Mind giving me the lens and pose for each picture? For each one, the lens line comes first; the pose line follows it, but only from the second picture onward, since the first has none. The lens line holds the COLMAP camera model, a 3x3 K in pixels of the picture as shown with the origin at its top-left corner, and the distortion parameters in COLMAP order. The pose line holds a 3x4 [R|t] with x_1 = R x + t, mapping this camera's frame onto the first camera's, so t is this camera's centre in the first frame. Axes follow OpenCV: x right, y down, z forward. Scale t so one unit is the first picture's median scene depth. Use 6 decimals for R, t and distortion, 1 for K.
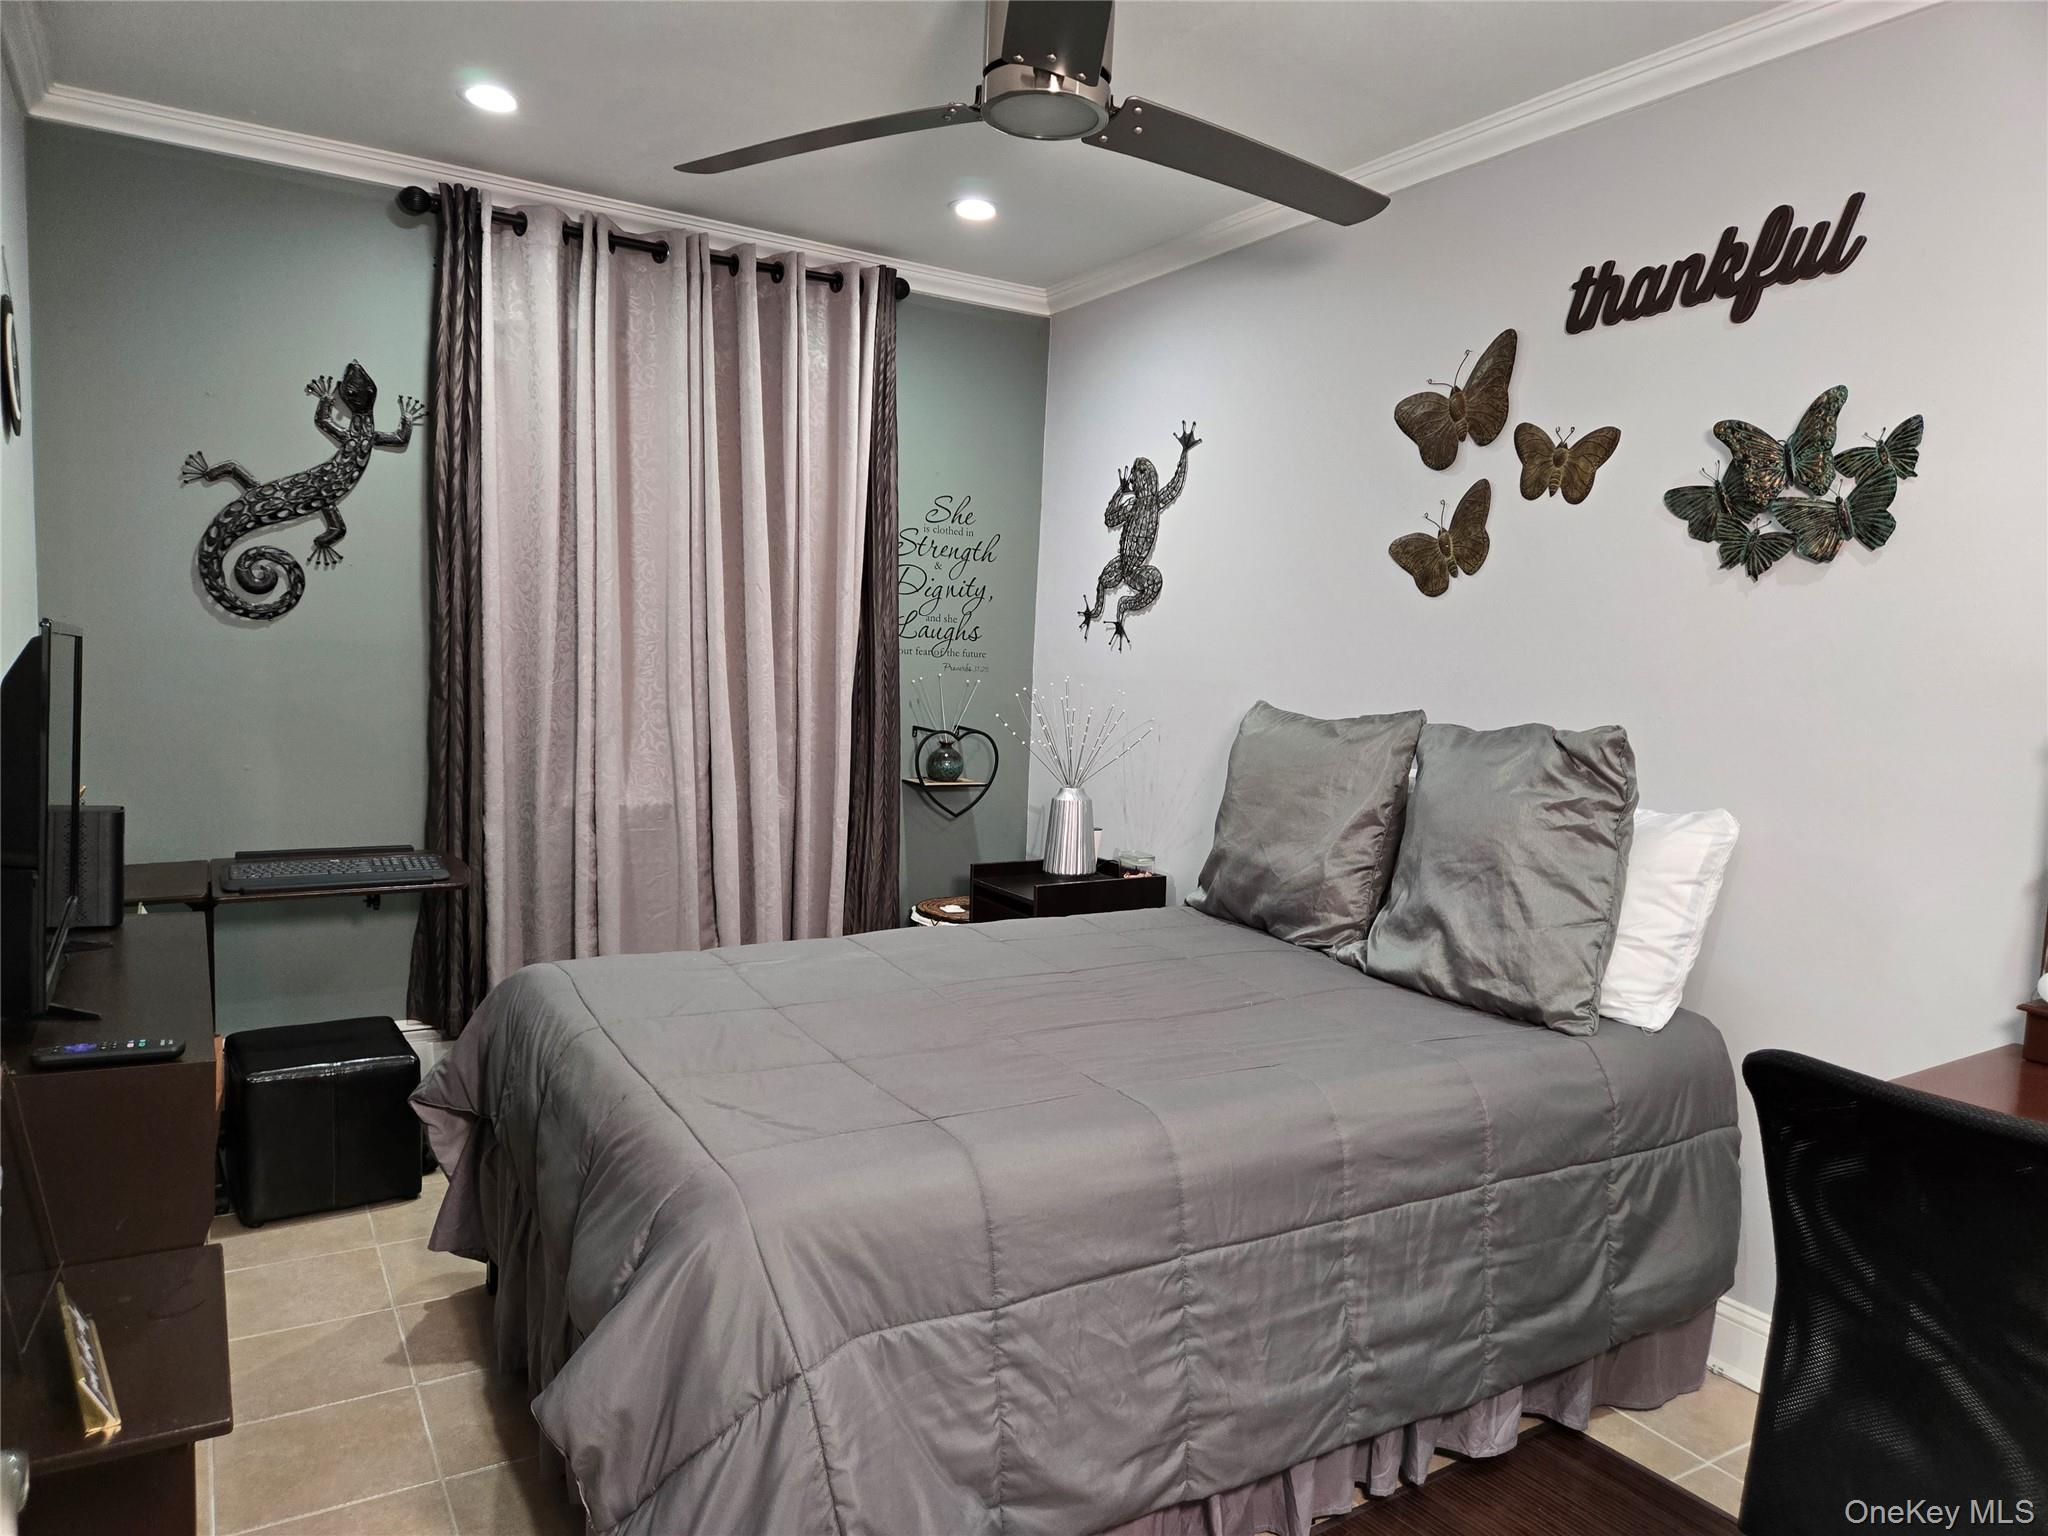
lens RADIAL K [[1381.6, 0, 1024.0], [0, 1381.6, 768.0], [0, 0, 1]] dist [0.164105, -0.133231]
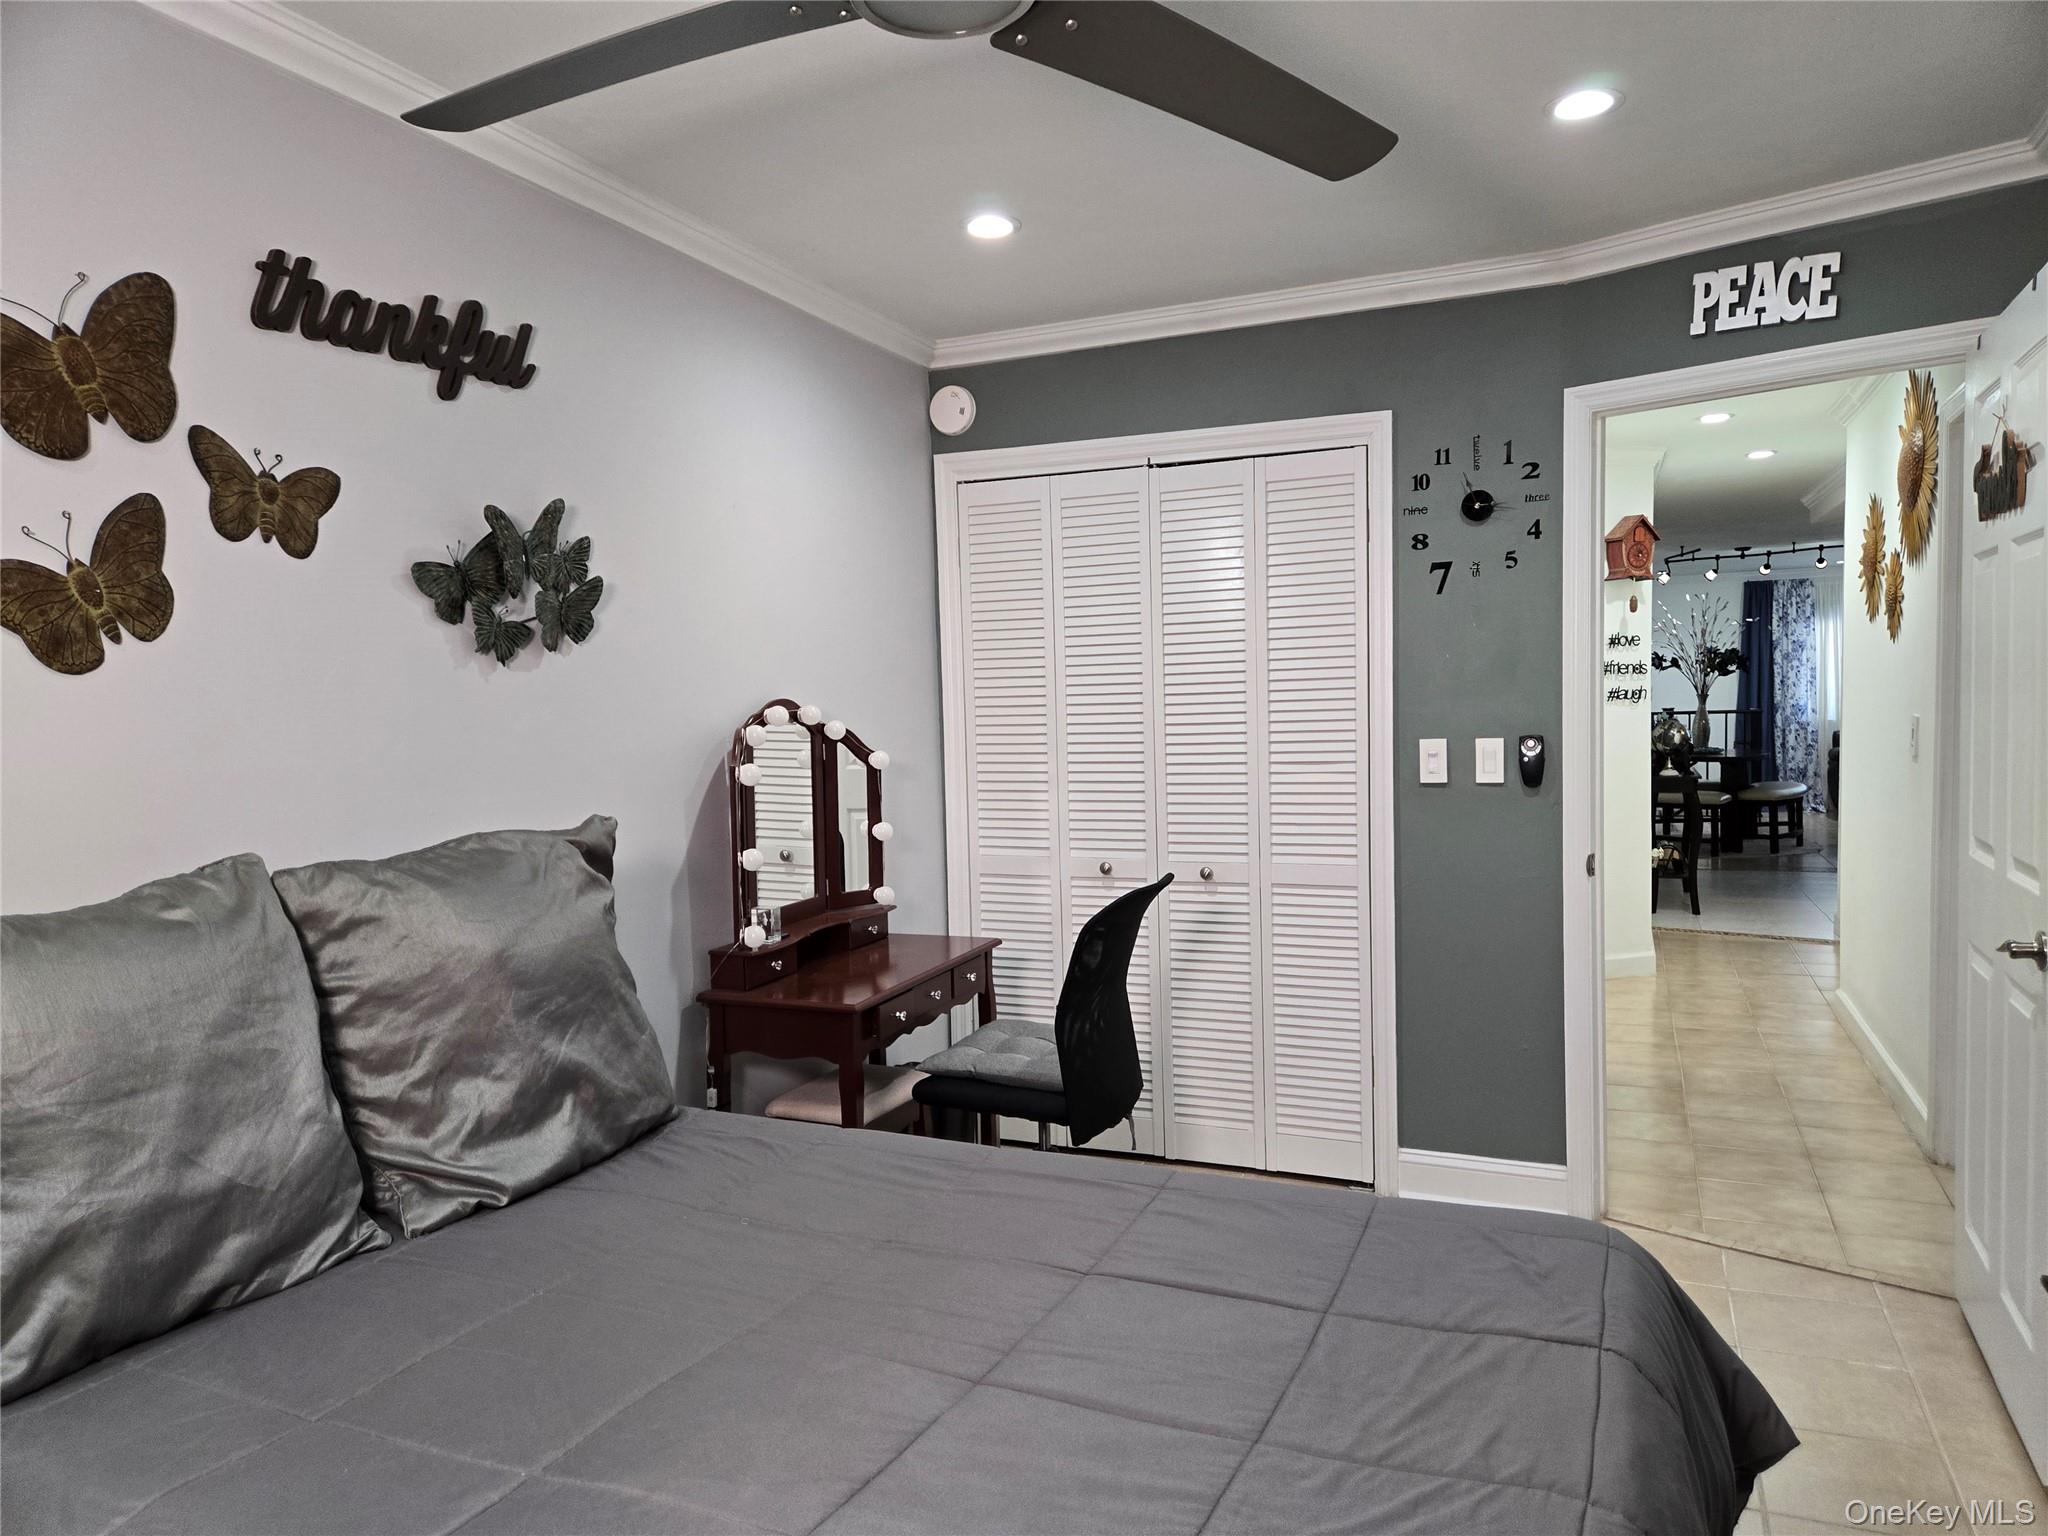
lens RADIAL K [[1381.6, 0, 1024.0], [0, 1381.6, 768.0], [0, 0, 1]] dist [0.164105, -0.133231]
pose [[-0.567088, -0.070040, 0.820674, -0.481702], [0.077144, 0.987482, 0.137582, -0.151994], [-0.820037, 0.141331, -0.554585, 1.137341]]
